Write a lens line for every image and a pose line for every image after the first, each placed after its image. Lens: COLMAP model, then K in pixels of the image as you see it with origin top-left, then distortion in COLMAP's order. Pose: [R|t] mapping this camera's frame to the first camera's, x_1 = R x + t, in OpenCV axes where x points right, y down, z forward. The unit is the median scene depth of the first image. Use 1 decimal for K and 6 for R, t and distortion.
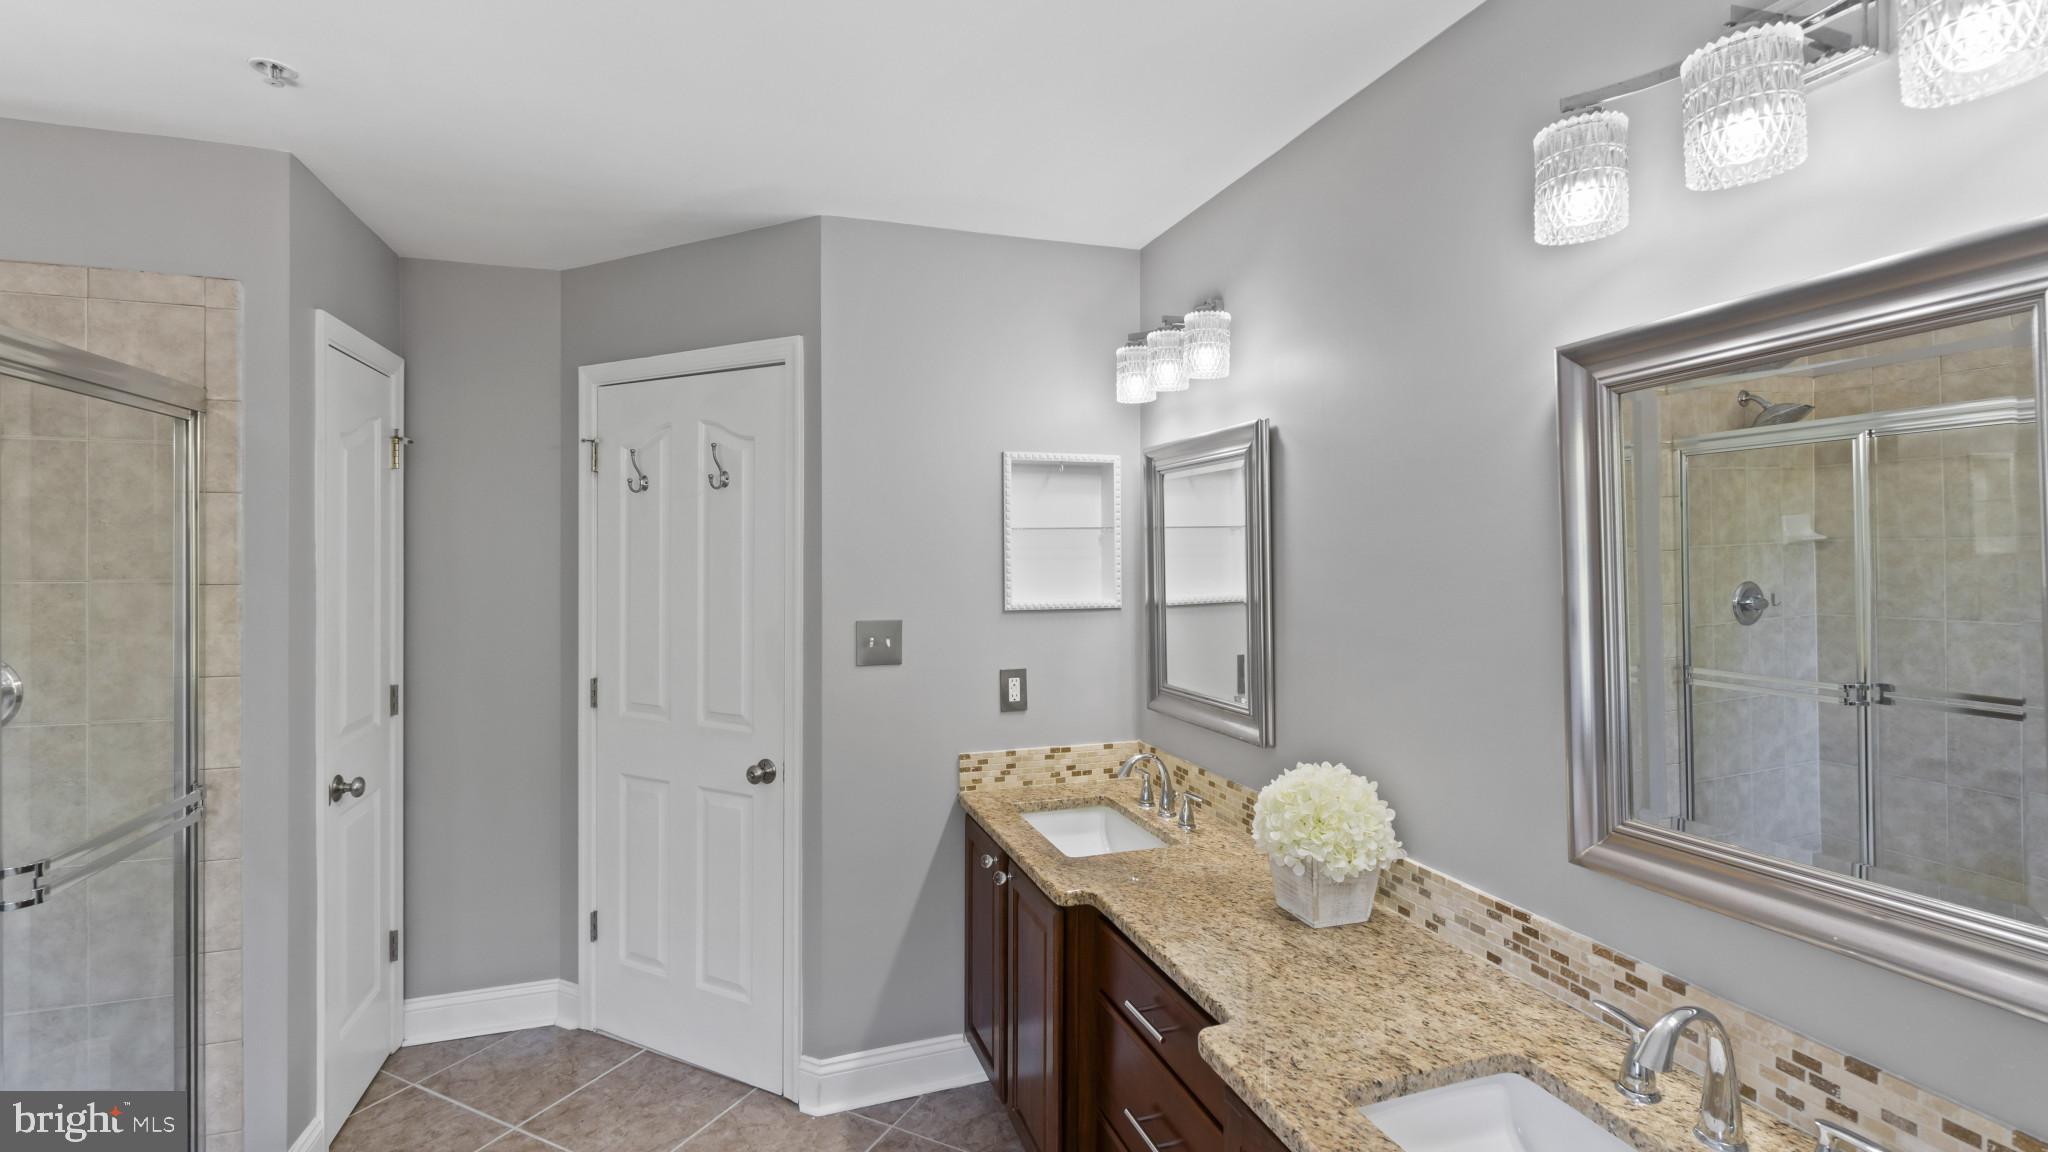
lens RADIAL K [[905.0, 0, 1005.1], [0, 905.0, 579.2], [0, 0, 1]] dist [-0.001102, -0.000230]
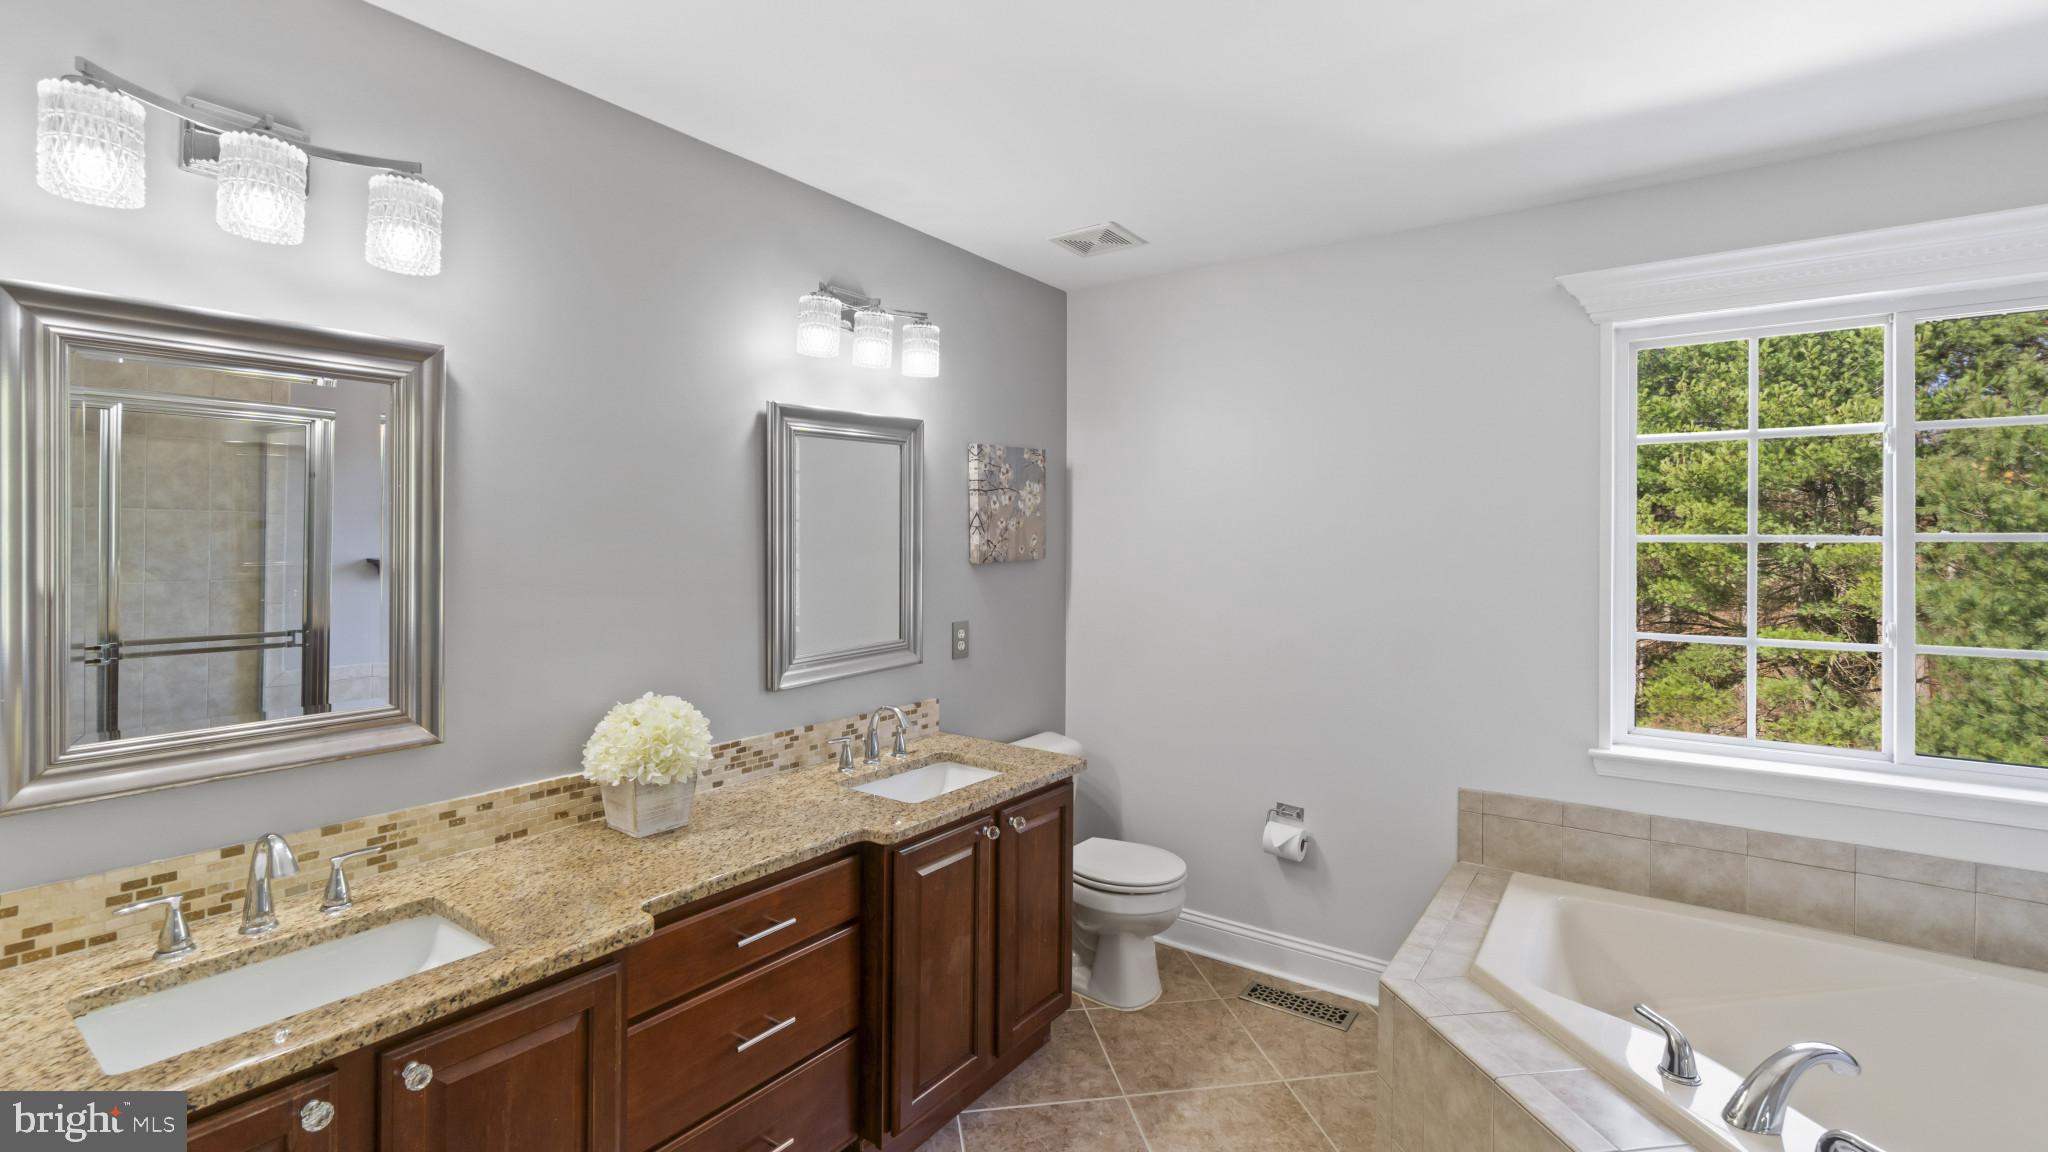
lens RADIAL K [[905.0, 0, 1005.1], [0, 905.0, 579.2], [0, 0, 1]] dist [-0.001102, -0.000230]
pose [[-0.586417, -0.035699, 0.809223, -0.990761], [0.019157, 0.998138, 0.057916, -0.003632], [-0.809783, 0.049465, -0.584641, 1.525823]]
